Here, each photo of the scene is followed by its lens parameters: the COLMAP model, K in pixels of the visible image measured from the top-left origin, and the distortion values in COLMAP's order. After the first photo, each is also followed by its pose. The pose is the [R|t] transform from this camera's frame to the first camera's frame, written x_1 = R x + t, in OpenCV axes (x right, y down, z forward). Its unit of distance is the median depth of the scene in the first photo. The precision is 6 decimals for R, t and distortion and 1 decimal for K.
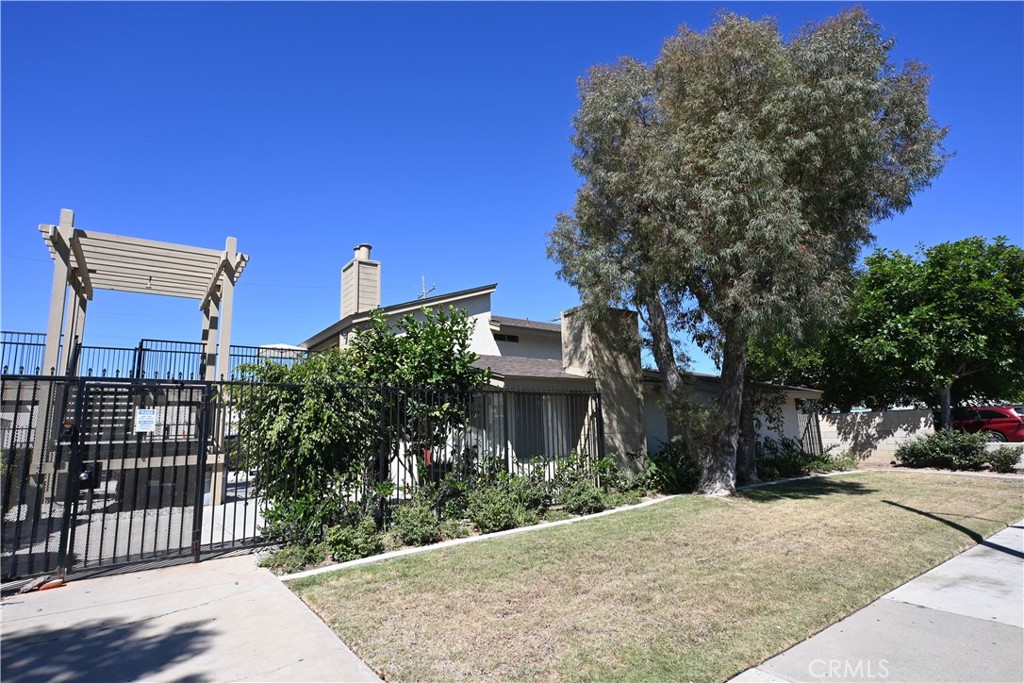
lens RADIAL K [[508.8, 0, 505.3], [0, 508.8, 351.0], [0, 0, 1]] dist [0.001652, -0.001929]
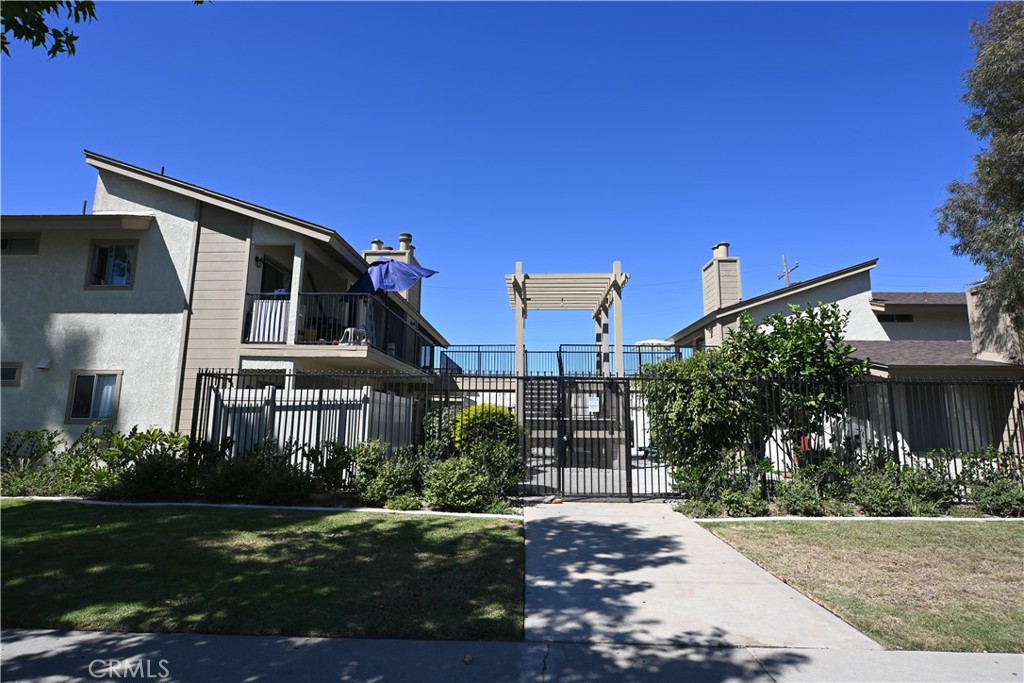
lens RADIAL K [[508.8, 0, 511.7], [0, 508.8, 340.0], [0, 0, 1]] dist [0.001652, -0.001929]
pose [[0.790897, -0.057220, -0.609268, 0.025417], [0.060537, 0.998051, -0.015150, -0.030870], [0.608948, -0.024901, 0.792819, -0.226395]]
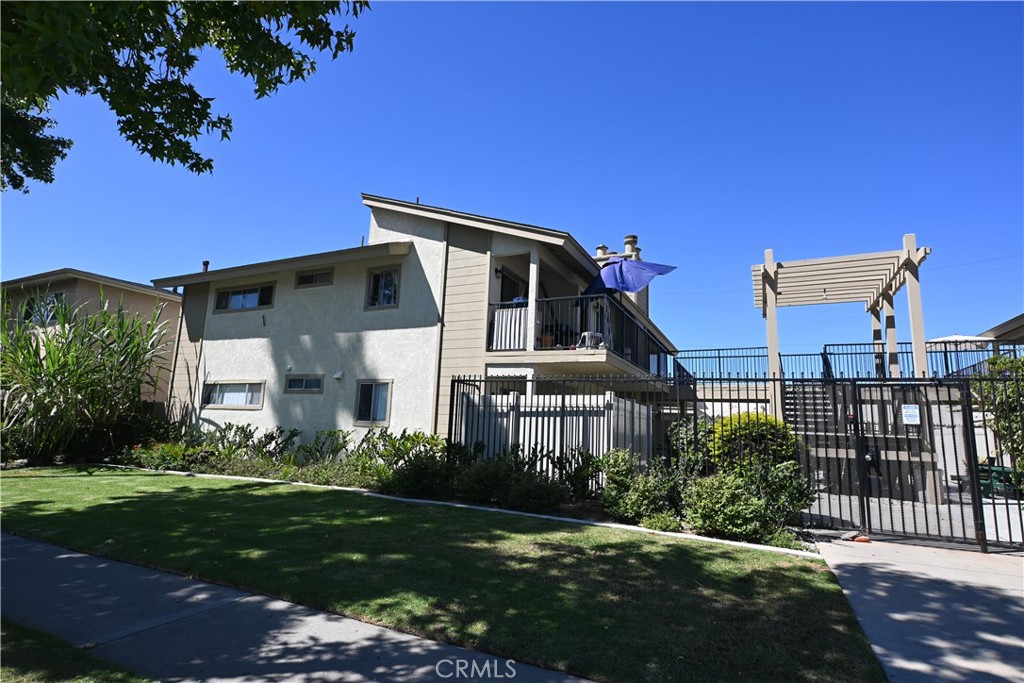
lens RADIAL K [[508.8, 0, 515.8], [0, 508.8, 345.4], [0, 0, 1]] dist [0.001652, -0.001929]
pose [[0.482042, -0.093185, -0.871178, -0.078625], [0.082676, 0.994729, -0.060654, -0.014126], [0.872238, -0.042788, 0.487206, -0.209298]]
